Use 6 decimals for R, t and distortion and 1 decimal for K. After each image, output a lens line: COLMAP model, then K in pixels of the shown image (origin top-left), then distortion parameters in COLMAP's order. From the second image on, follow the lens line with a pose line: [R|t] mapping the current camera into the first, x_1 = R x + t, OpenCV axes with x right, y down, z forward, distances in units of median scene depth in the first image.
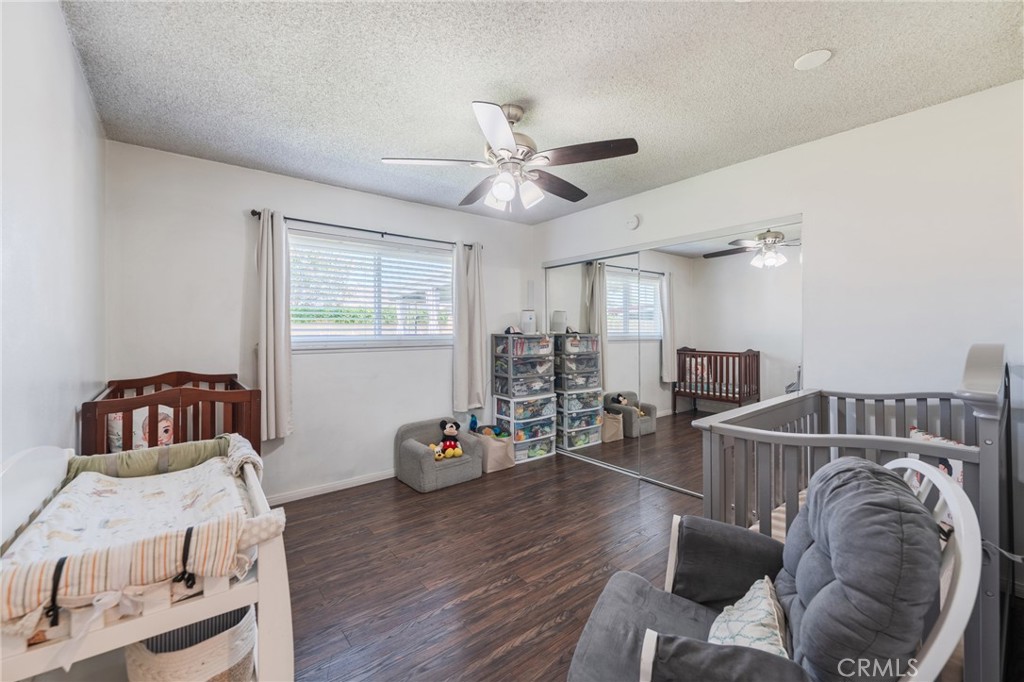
lens RADIAL K [[418.8, 0, 512.1], [0, 418.8, 333.9], [0, 0, 1]] dist [-0.001736, -0.000361]
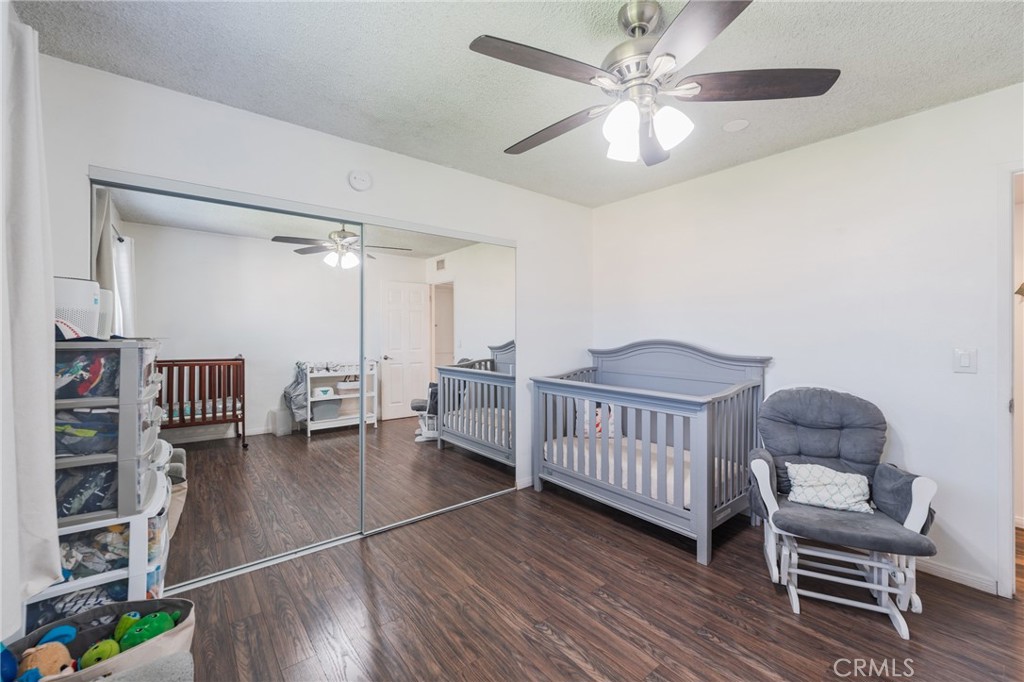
lens RADIAL K [[418.8, 0, 510.7], [0, 418.8, 336.1], [0, 0, 1]] dist [-0.001736, -0.000361]
pose [[-0.016905, -0.005558, 0.999842, -0.595778], [-0.000858, 0.999984, 0.005544, -0.009765], [-0.999857, -0.000764, -0.016909, 1.063144]]
